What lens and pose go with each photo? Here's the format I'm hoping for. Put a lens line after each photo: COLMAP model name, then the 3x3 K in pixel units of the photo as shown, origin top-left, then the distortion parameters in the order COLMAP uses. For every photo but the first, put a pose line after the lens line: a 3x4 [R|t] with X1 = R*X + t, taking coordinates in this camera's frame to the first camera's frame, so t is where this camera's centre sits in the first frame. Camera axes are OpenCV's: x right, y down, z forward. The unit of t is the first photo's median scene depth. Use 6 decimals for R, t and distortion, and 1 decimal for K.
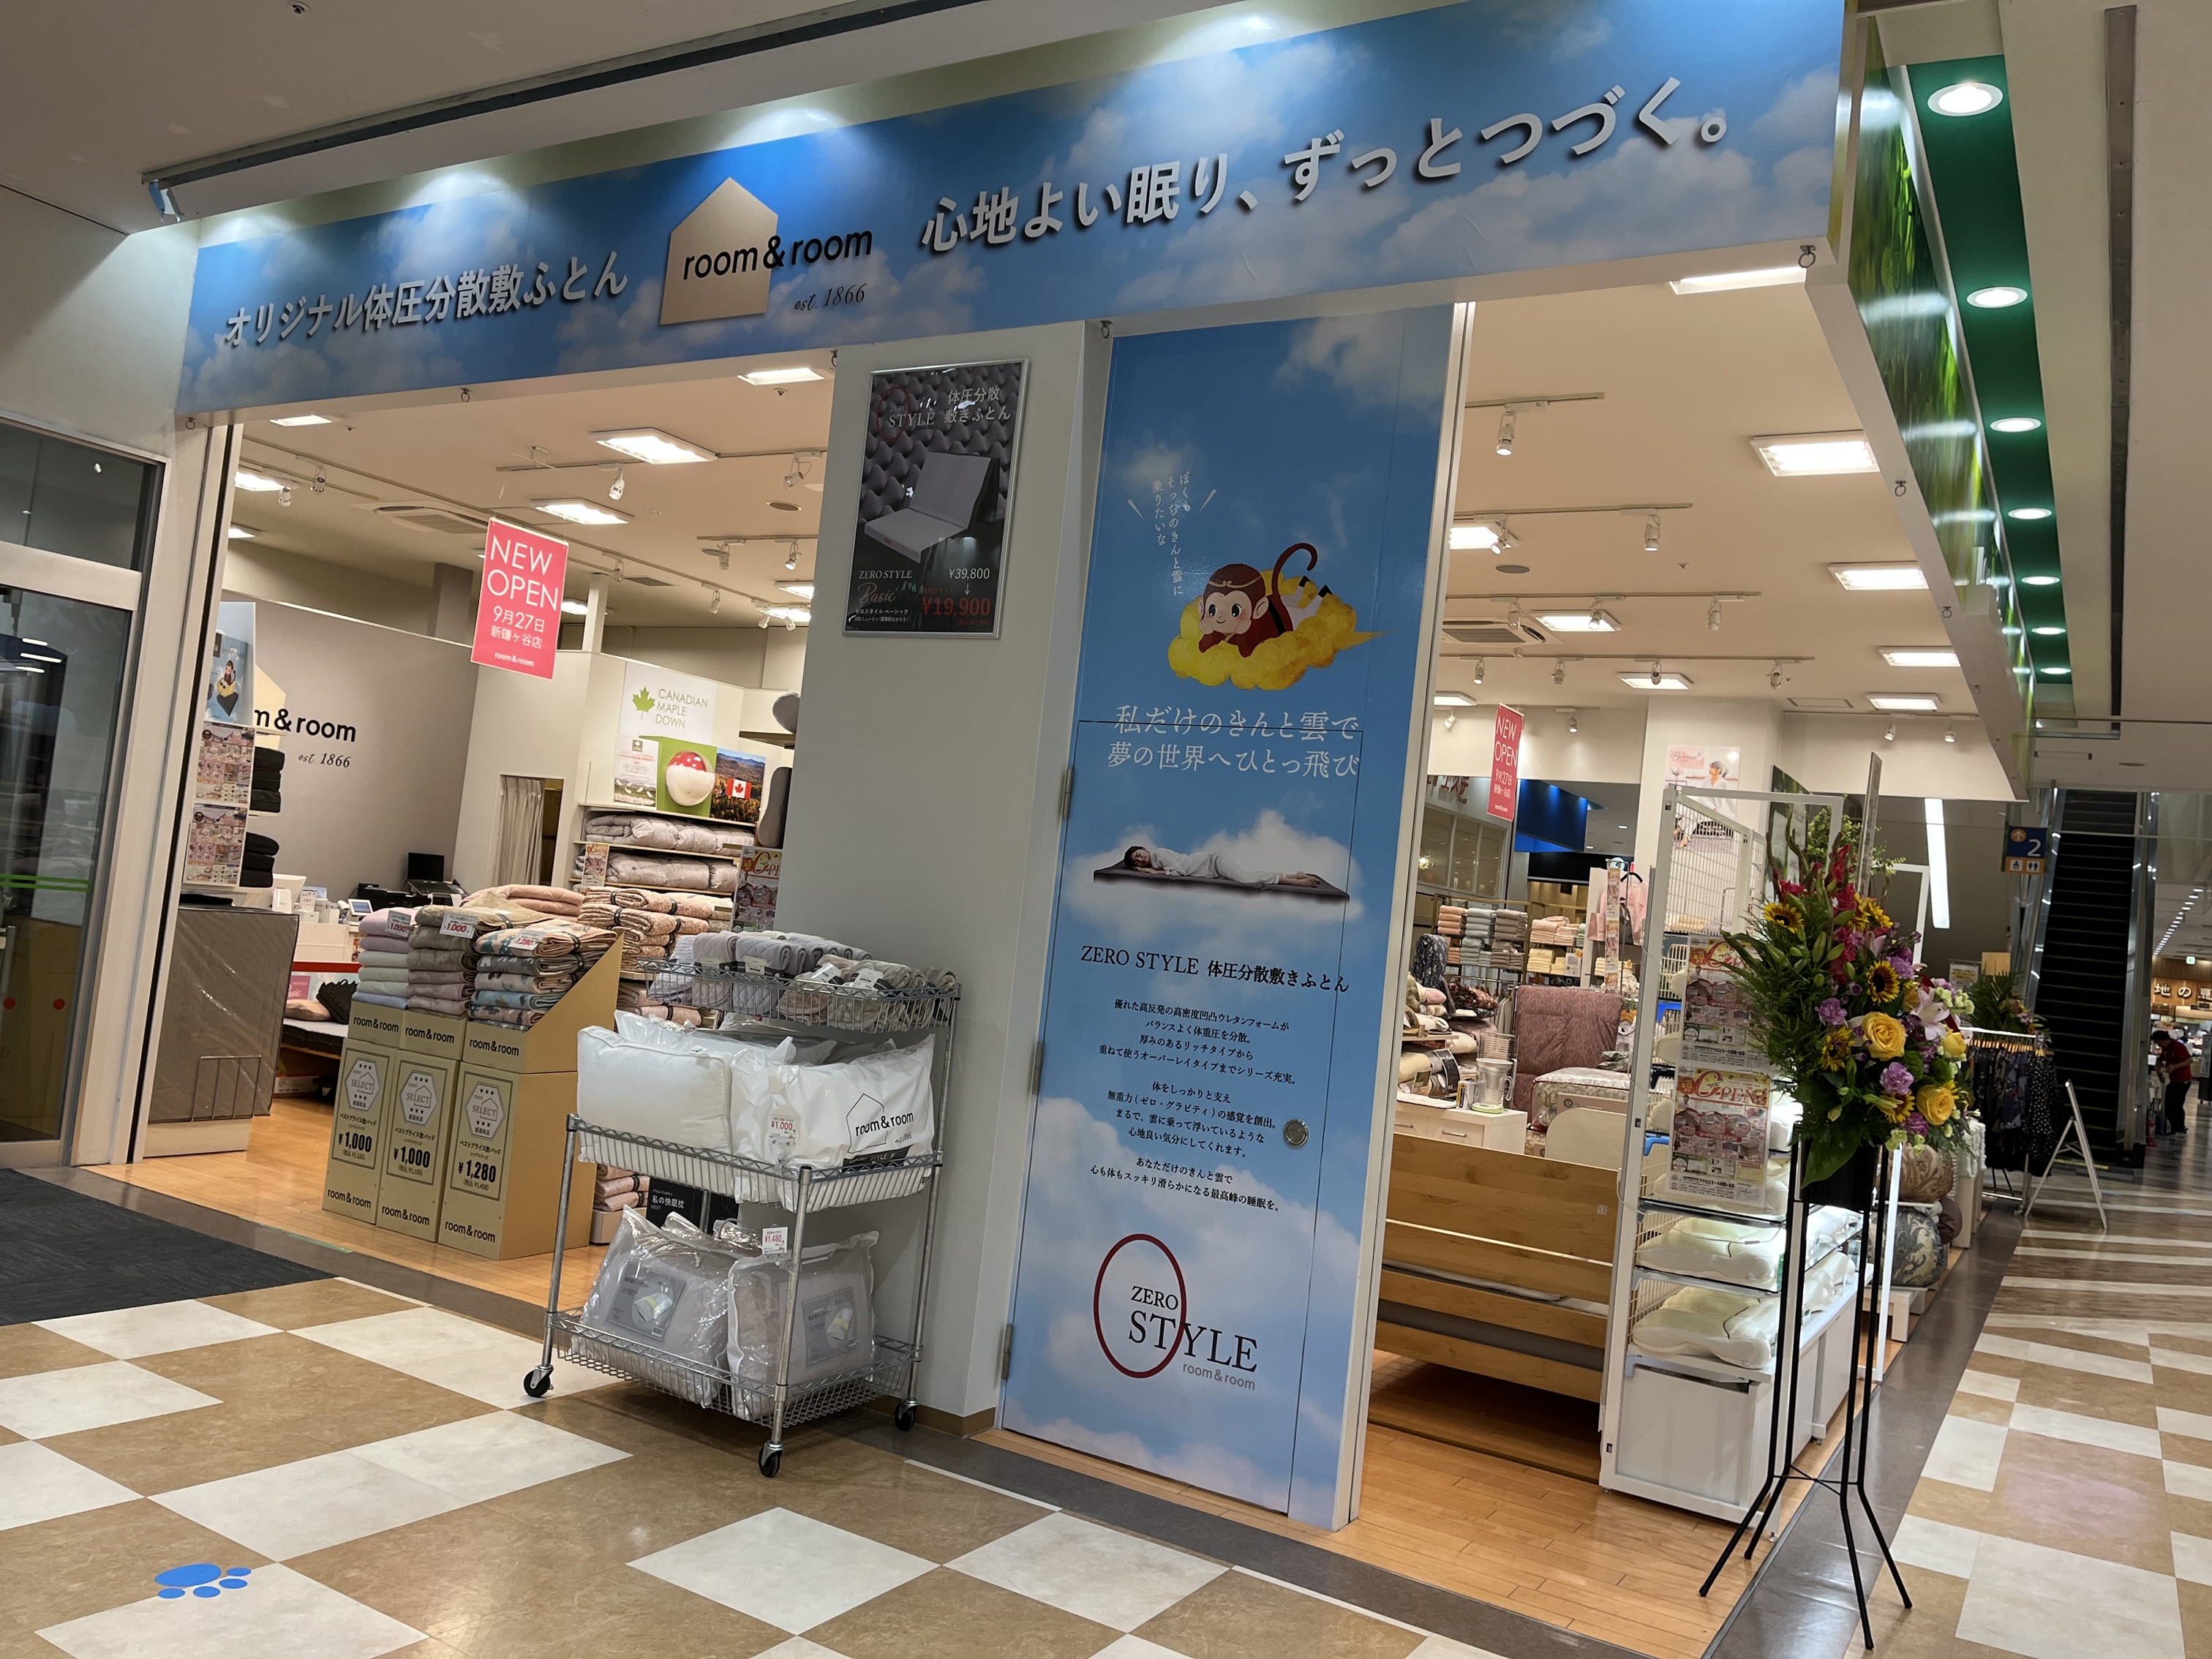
lens RADIAL K [[1667.5, 0, 1106.0], [0, 1667.5, 829.5], [0, 0, 1]] dist [0.065062, -0.100867]
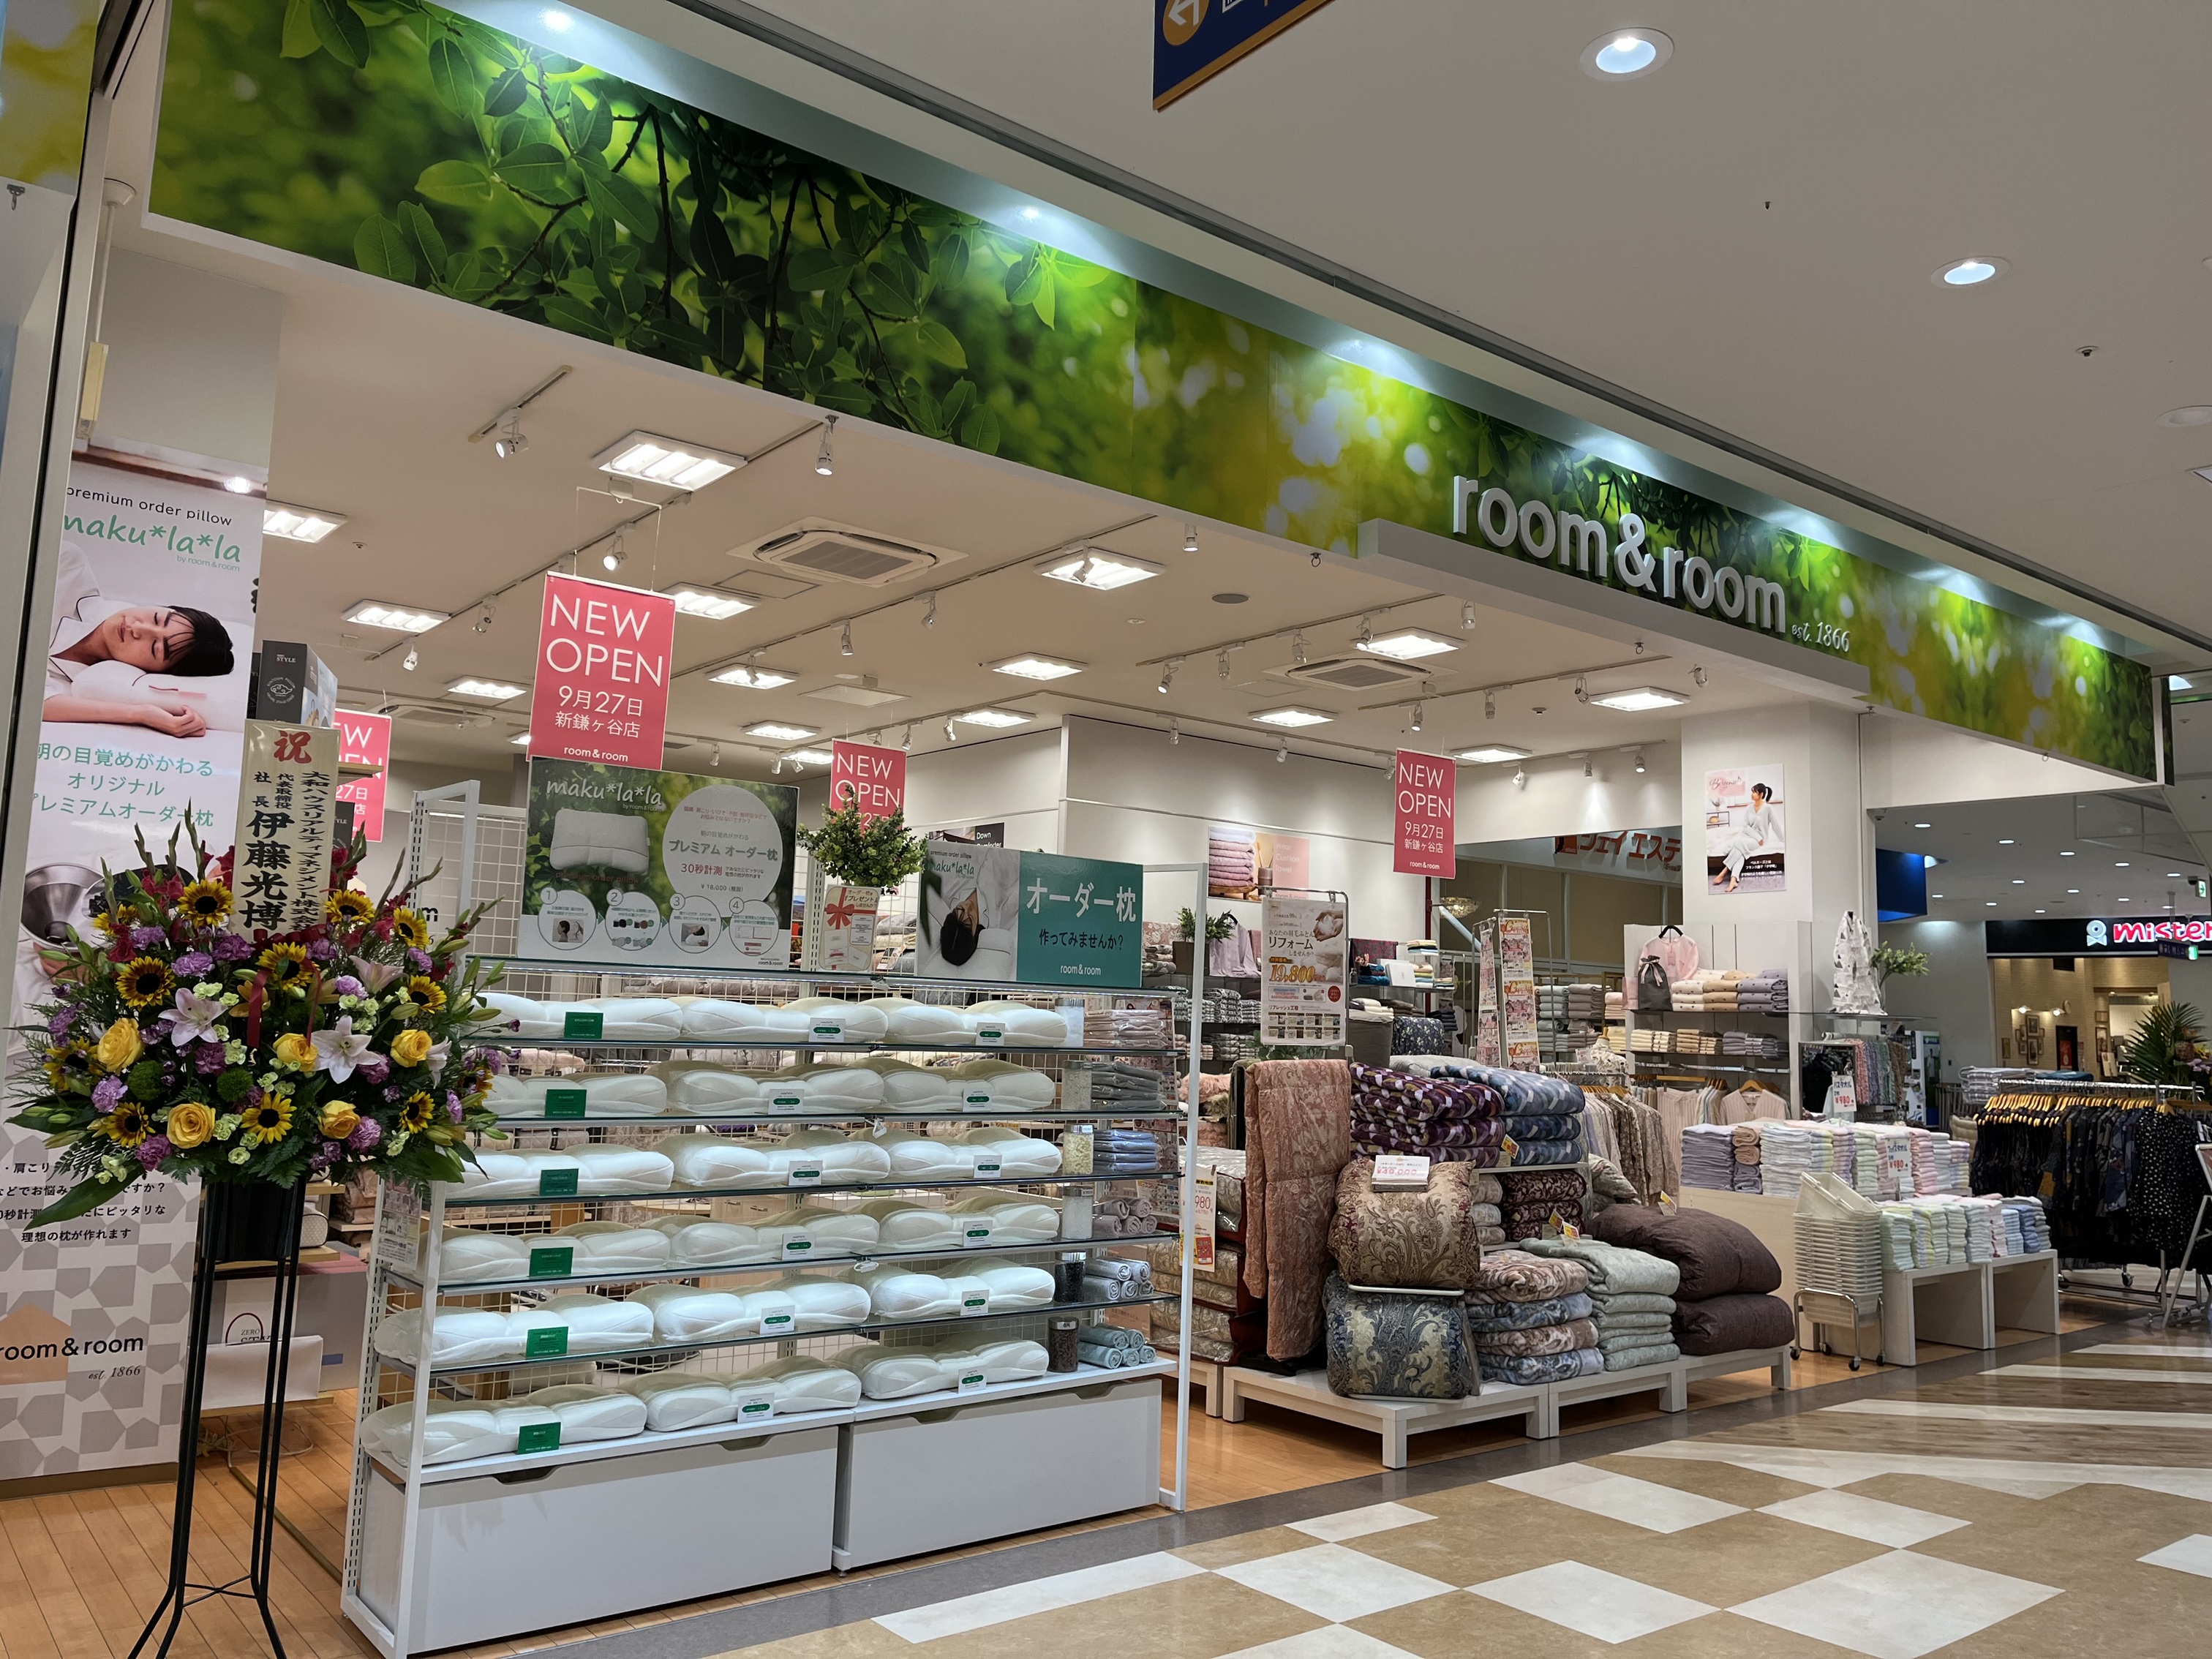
lens RADIAL K [[1667.5, 0, 1106.0], [0, 1667.5, 829.5], [0, 0, 1]] dist [0.065062, -0.100867]
pose [[0.931521, -0.117295, -0.344252, 0.460931], [0.086264, 0.990811, -0.104169, 0.054929], [0.353308, 0.067339, 0.933080, 0.139397]]
